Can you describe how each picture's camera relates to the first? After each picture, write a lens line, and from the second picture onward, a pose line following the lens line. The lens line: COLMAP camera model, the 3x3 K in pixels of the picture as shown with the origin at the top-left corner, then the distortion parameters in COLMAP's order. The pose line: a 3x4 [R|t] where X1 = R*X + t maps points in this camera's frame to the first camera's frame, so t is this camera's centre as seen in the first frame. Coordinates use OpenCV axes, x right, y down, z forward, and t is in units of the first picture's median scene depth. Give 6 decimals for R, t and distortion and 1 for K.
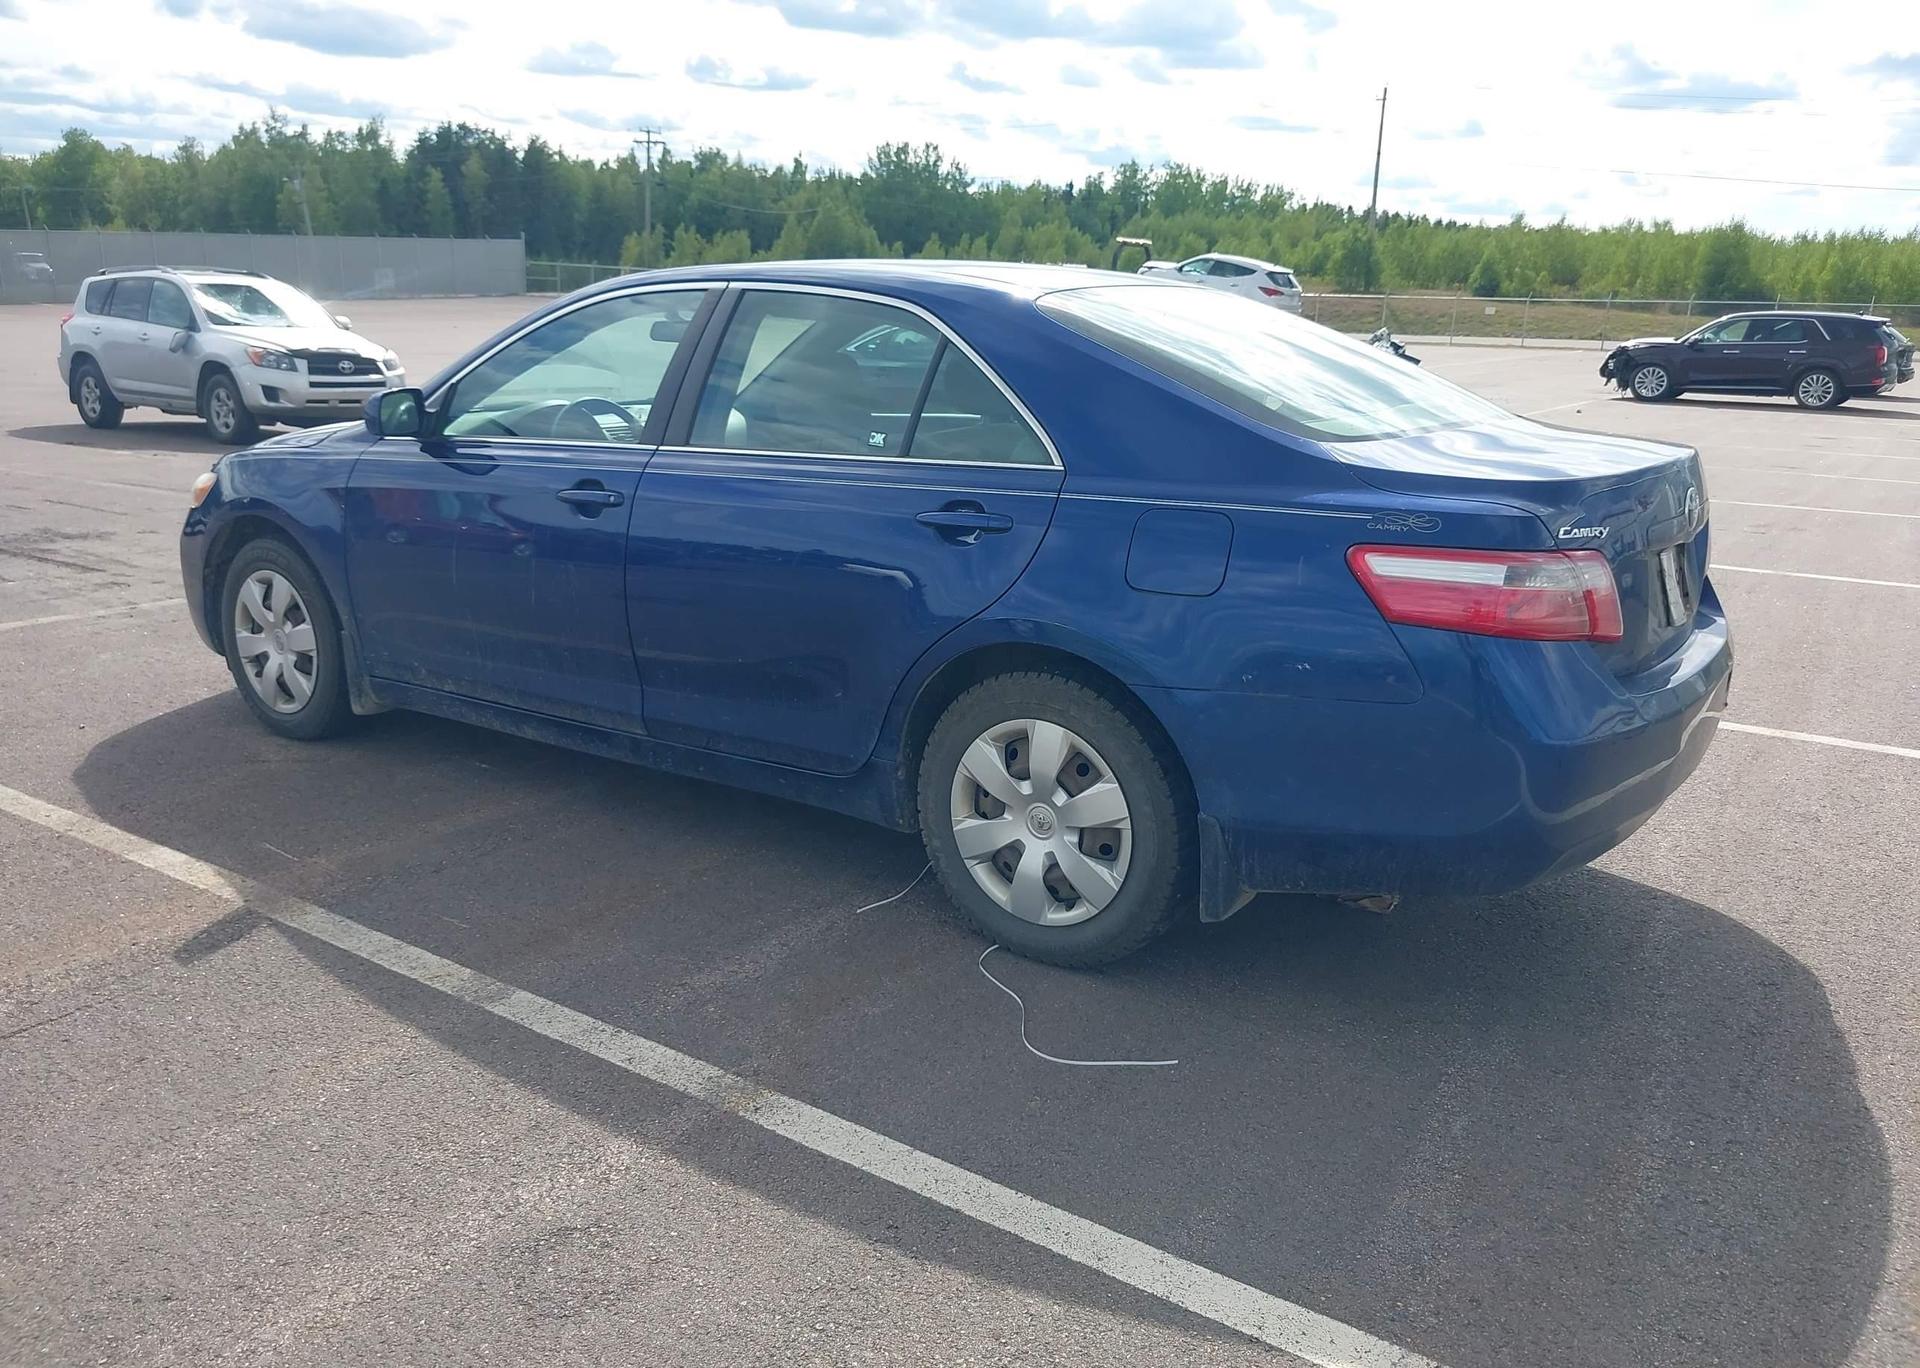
lens RADIAL K [[1525.7, 0, 940.5], [0, 1525.7, 688.8], [0, 0, 1]] dist [0.014627, -0.027332]
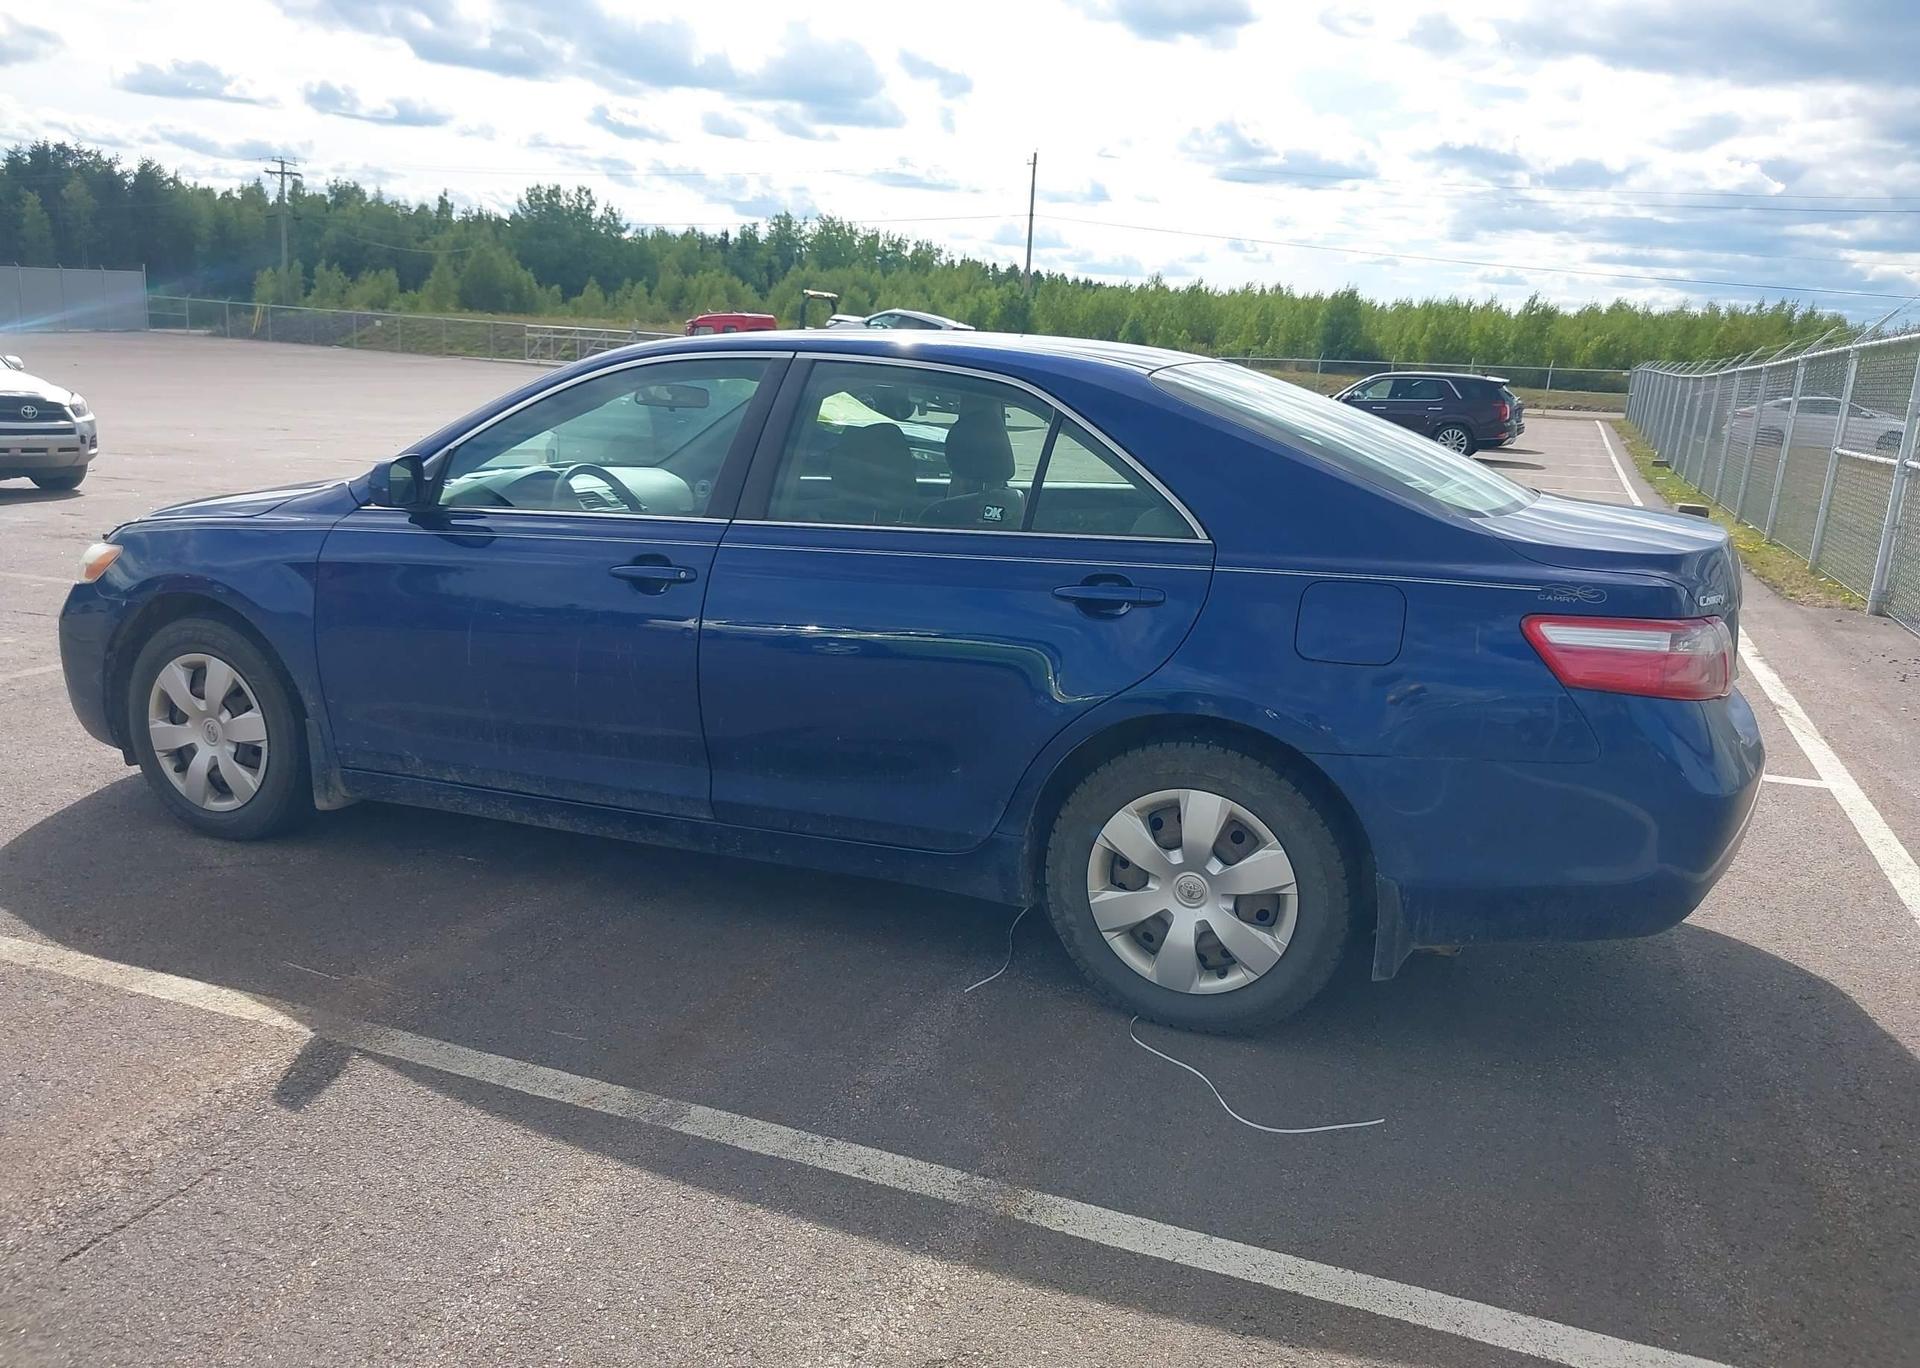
lens RADIAL K [[1525.7, 0, 943.5], [0, 1525.7, 678.1], [0, 0, 1]] dist [0.014627, -0.027332]
pose [[0.974928, -0.028570, 0.220680, -0.261329], [0.036479, 0.998827, -0.031846, -0.022603], [-0.219511, 0.039098, 0.974826, 0.037873]]
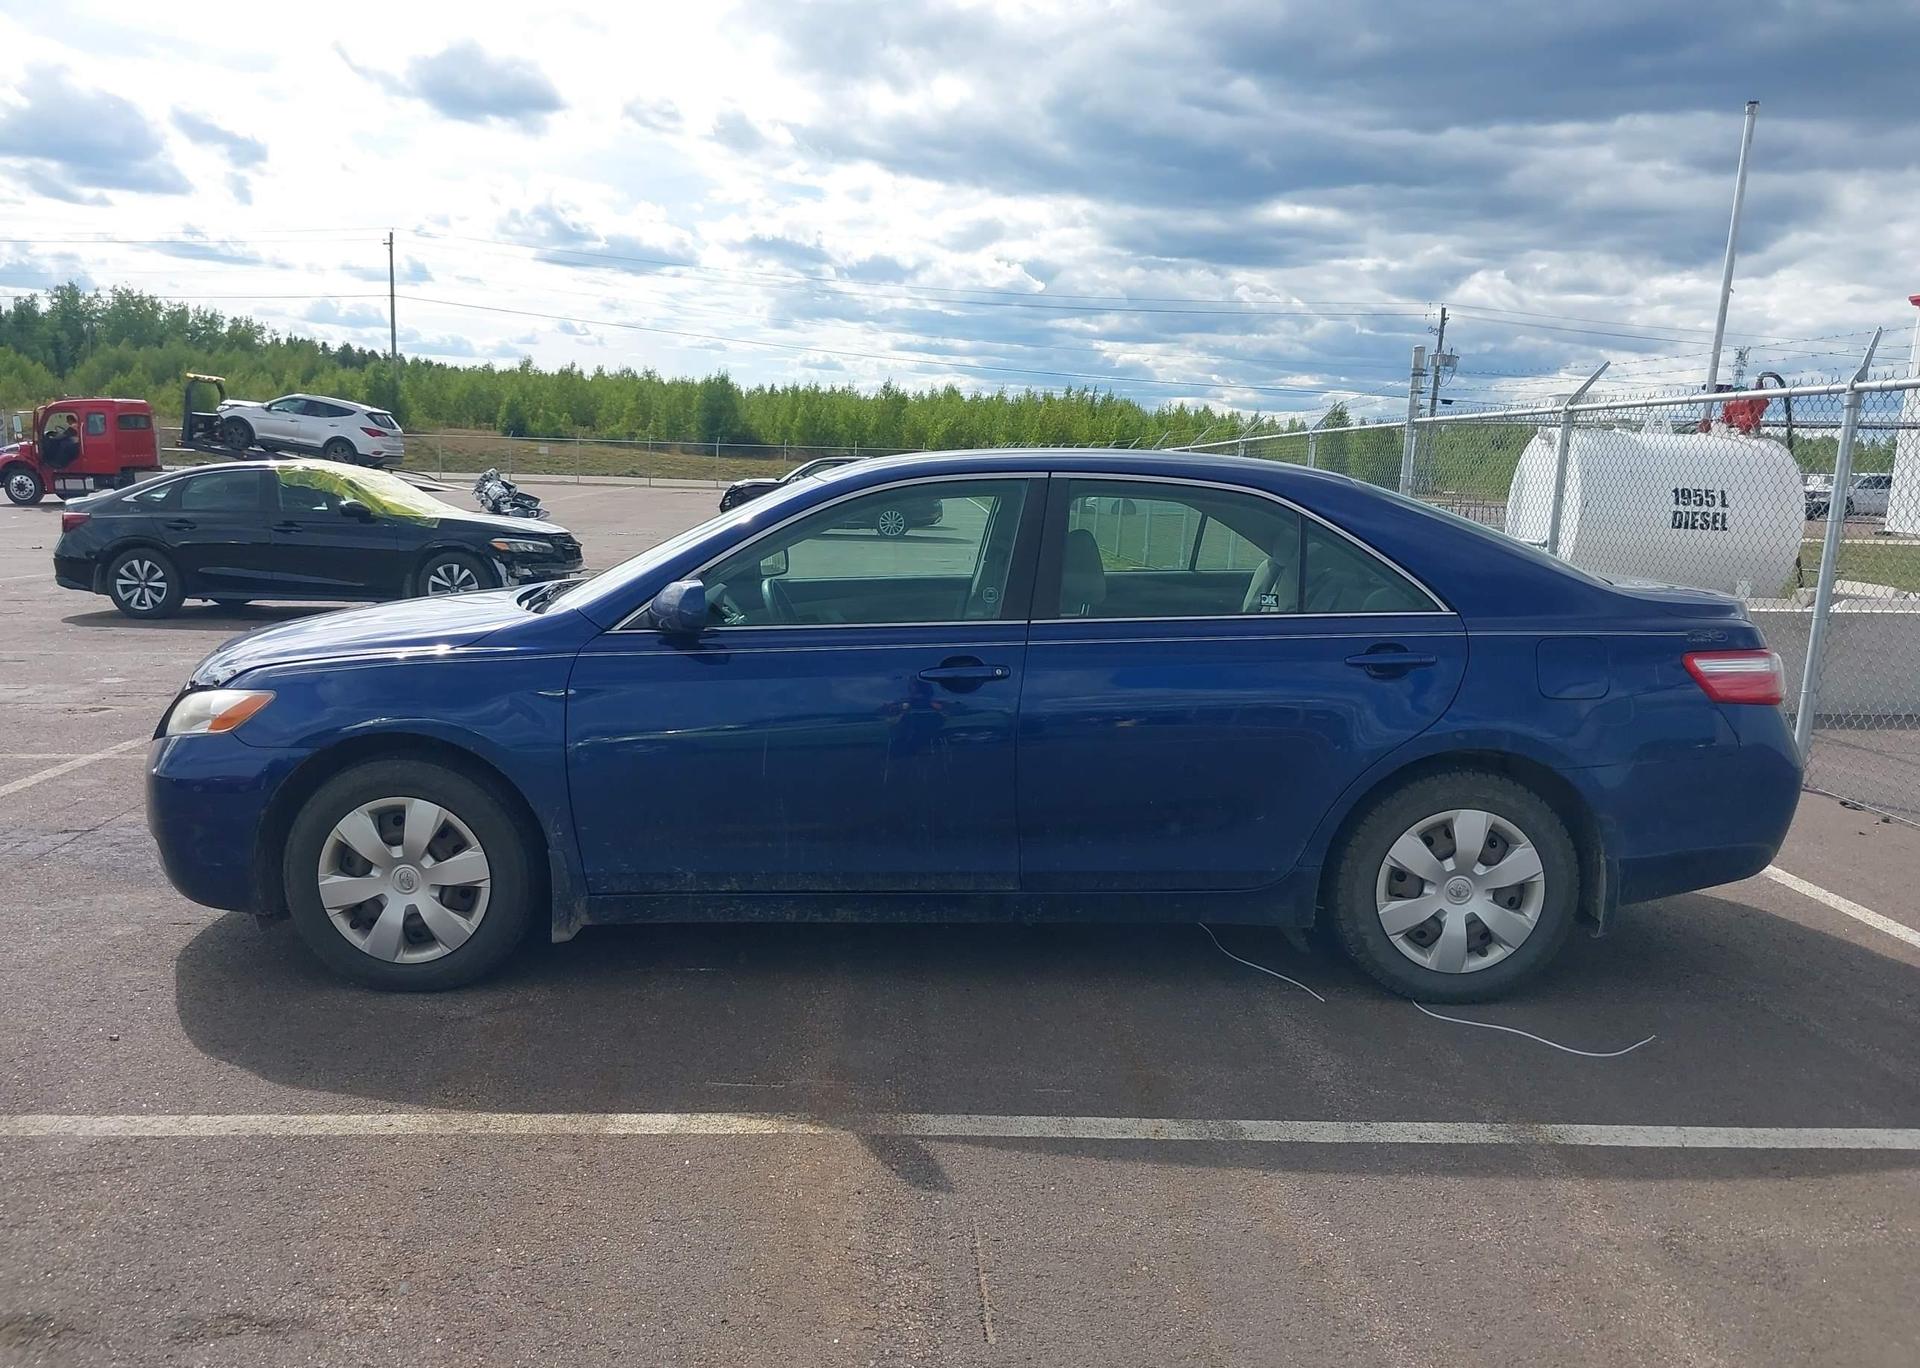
lens RADIAL K [[1525.7, 0, 939.6], [0, 1525.7, 684.2], [0, 0, 1]] dist [0.014627, -0.027332]
pose [[0.801745, -0.088518, 0.591075, -0.849952], [0.140195, 0.989232, -0.042019, -0.074840], [-0.580991, 0.116554, 0.805522, 0.171476]]
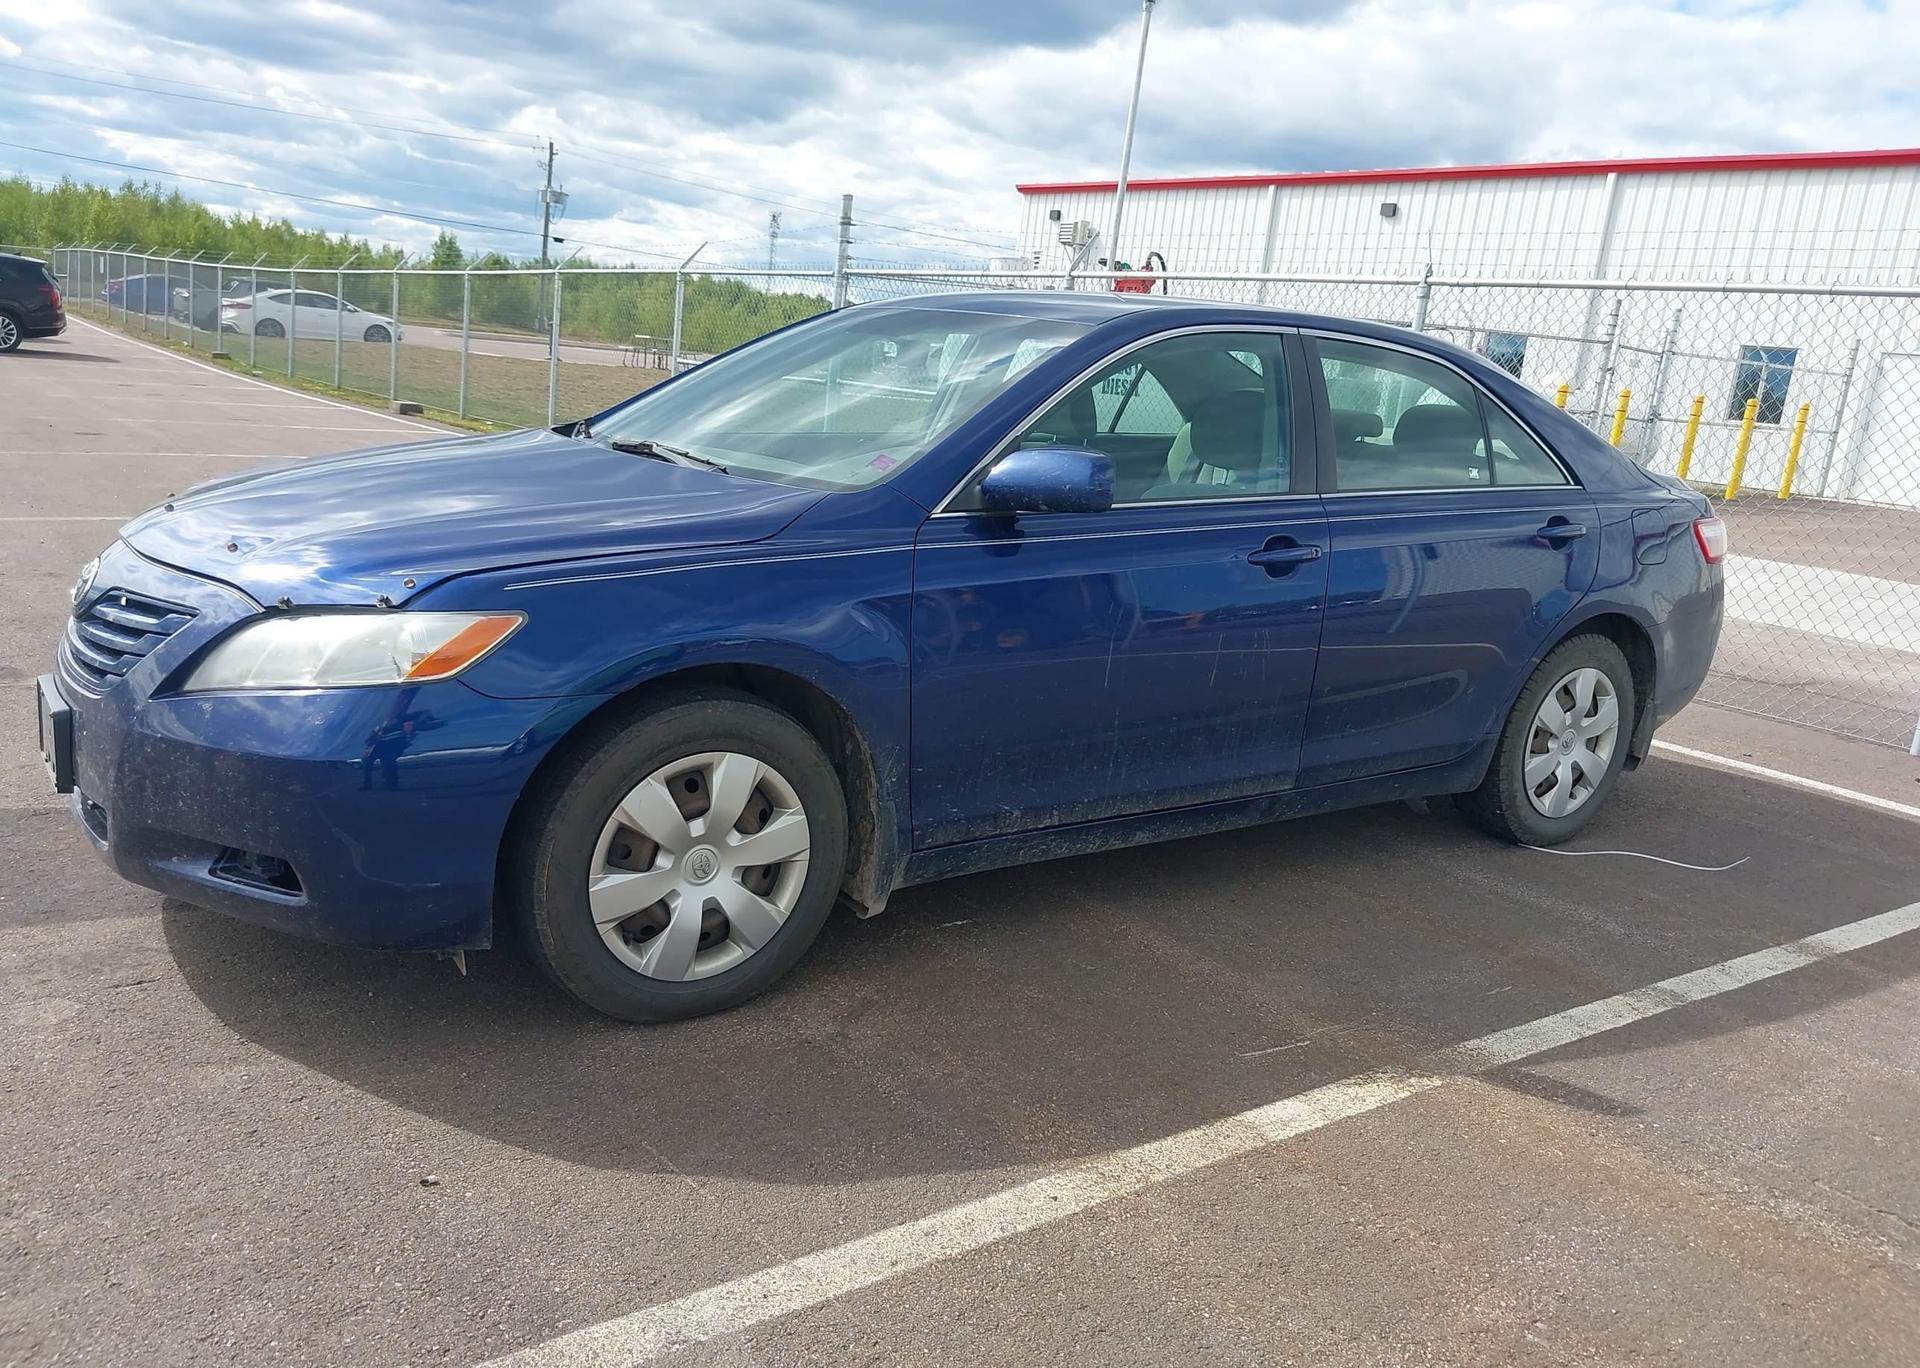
lens RADIAL K [[1525.7, 0, 944.8], [0, 1525.7, 681.7], [0, 0, 1]] dist [0.014627, -0.027332]
pose [[0.334658, -0.192936, 0.922377, -1.167246], [0.154303, 0.976824, 0.148340, -0.217947], [-0.929621, 0.092682, 0.356672, 0.856347]]
